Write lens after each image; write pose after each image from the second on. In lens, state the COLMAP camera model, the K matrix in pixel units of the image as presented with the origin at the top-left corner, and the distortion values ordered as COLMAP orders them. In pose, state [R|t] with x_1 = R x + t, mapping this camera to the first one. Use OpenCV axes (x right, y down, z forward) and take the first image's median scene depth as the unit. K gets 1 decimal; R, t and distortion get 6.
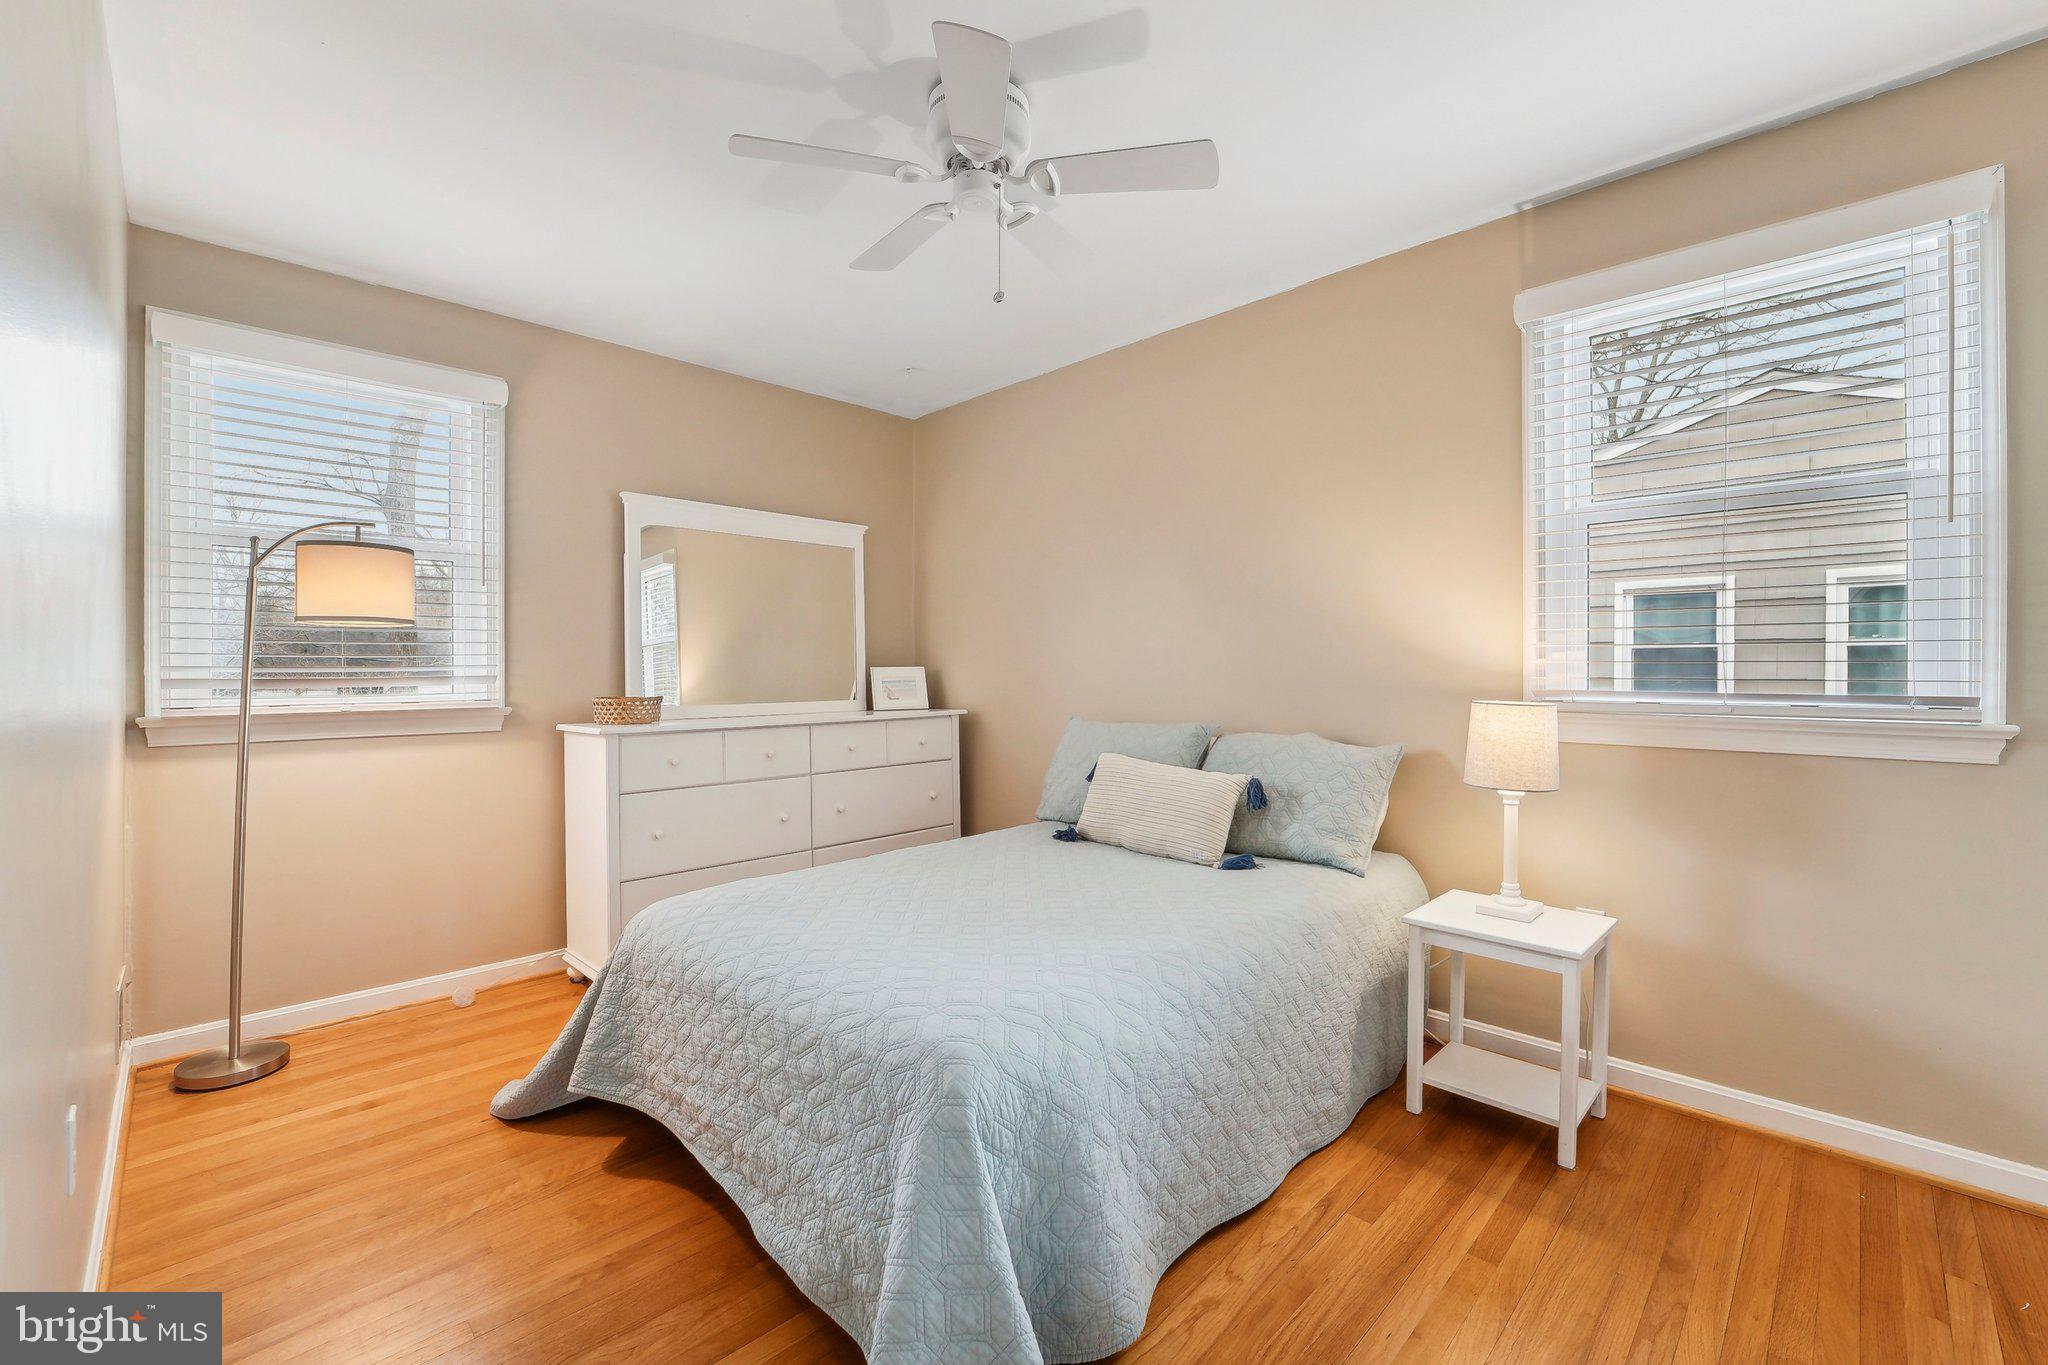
lens RADIAL K [[859.1, 0, 1036.9], [0, 859.1, 685.6], [0, 0, 1]] dist [-0.001550, -0.000109]
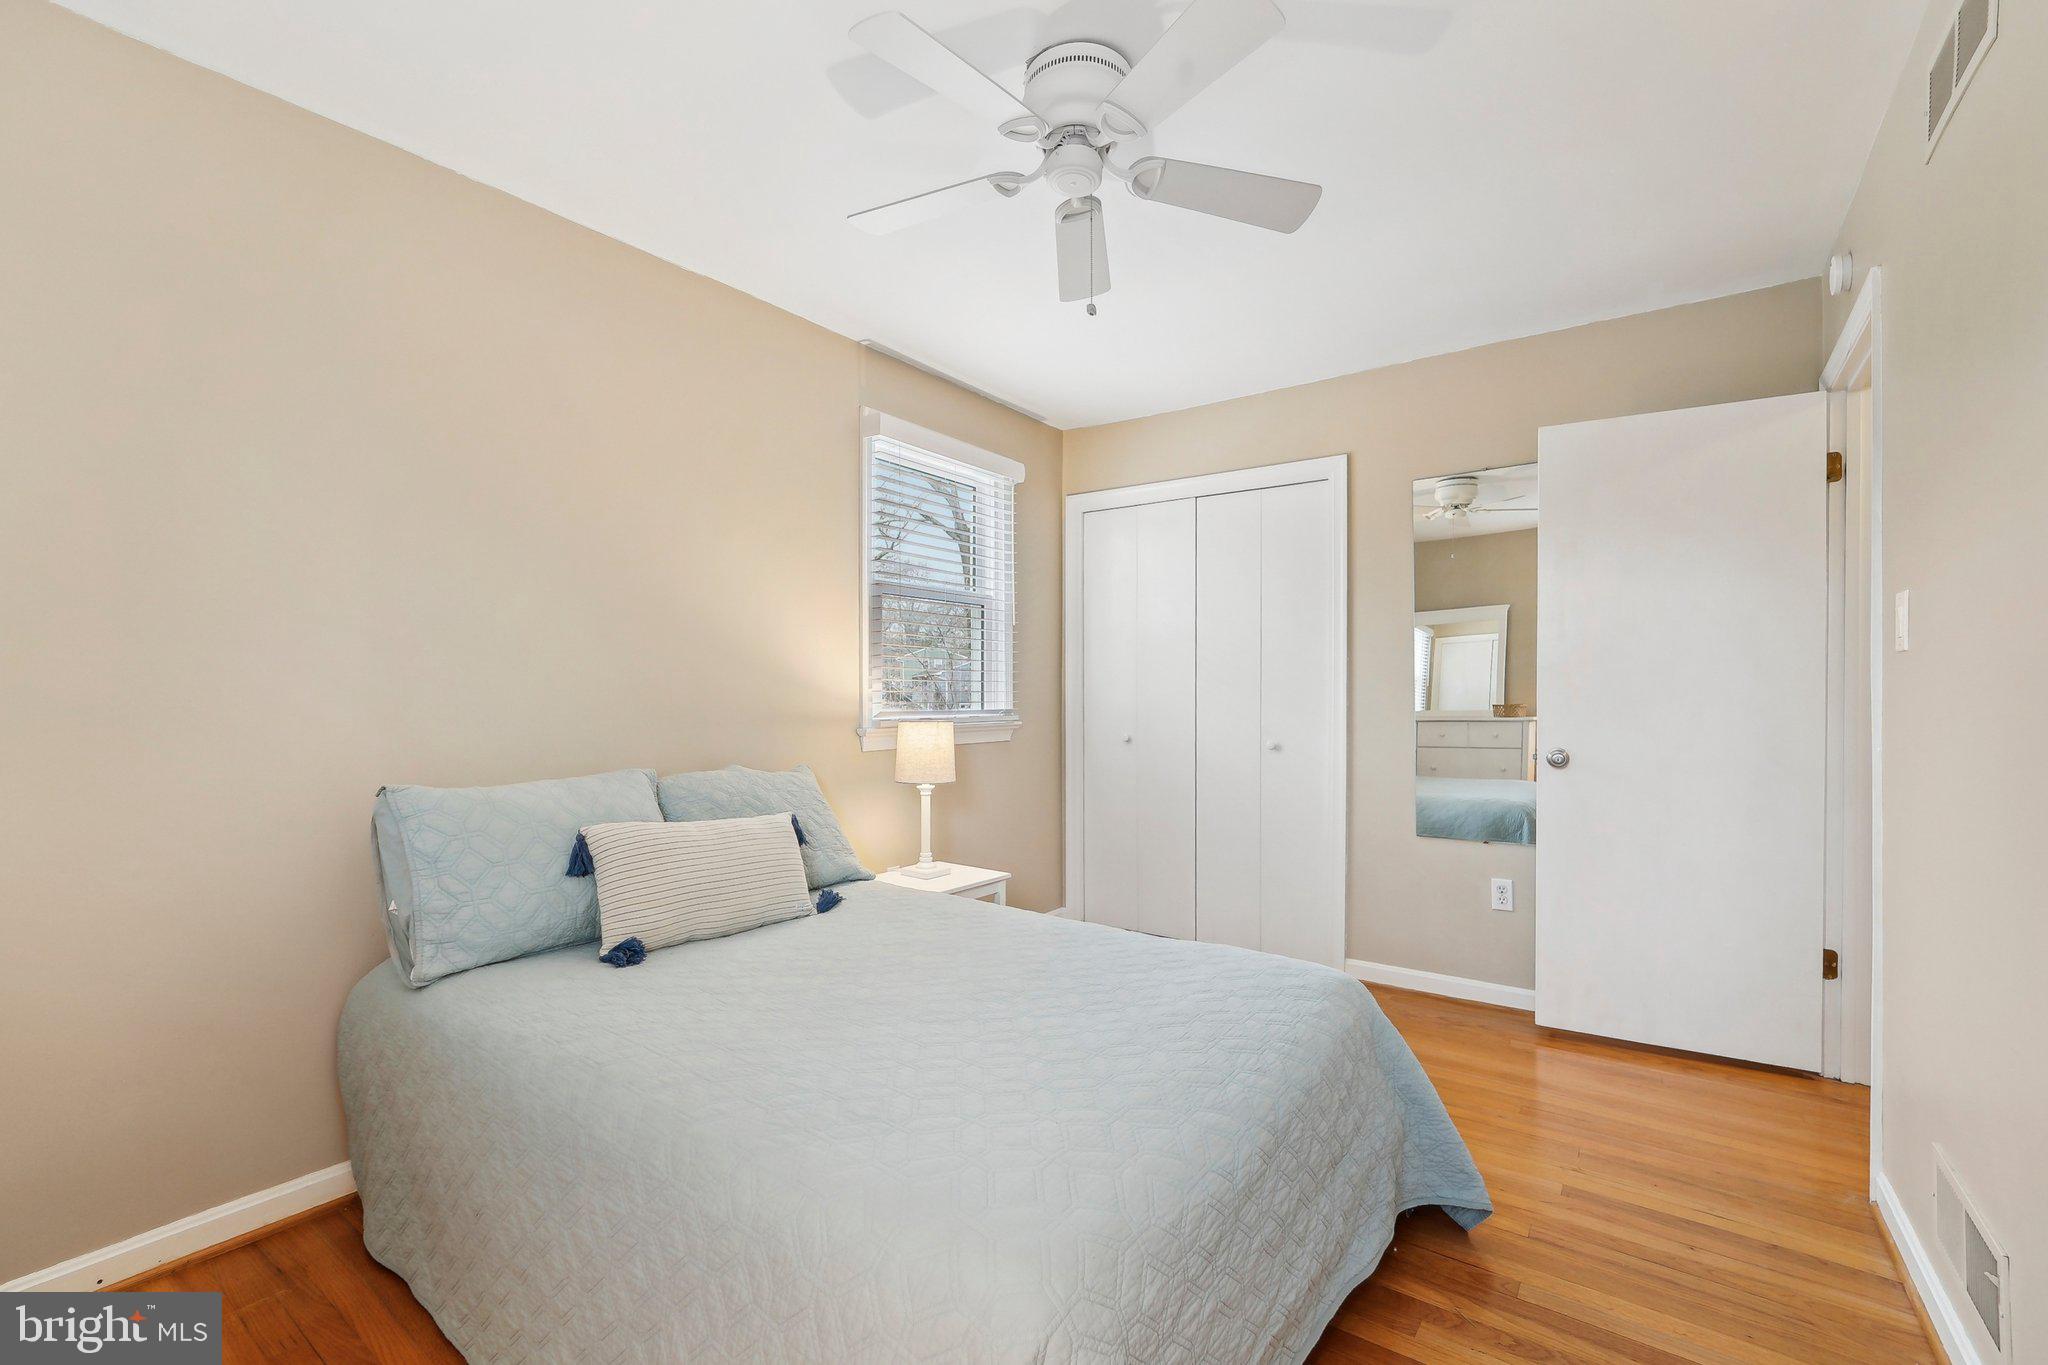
lens RADIAL K [[859.1, 0, 1036.9], [0, 859.1, 685.6], [0, 0, 1]] dist [-0.001550, -0.000109]
pose [[-0.134384, 0.009792, 0.990881, -0.826831], [0.014647, 0.999862, -0.007894, -0.022788], [-0.990821, 0.013453, -0.134508, 1.005568]]
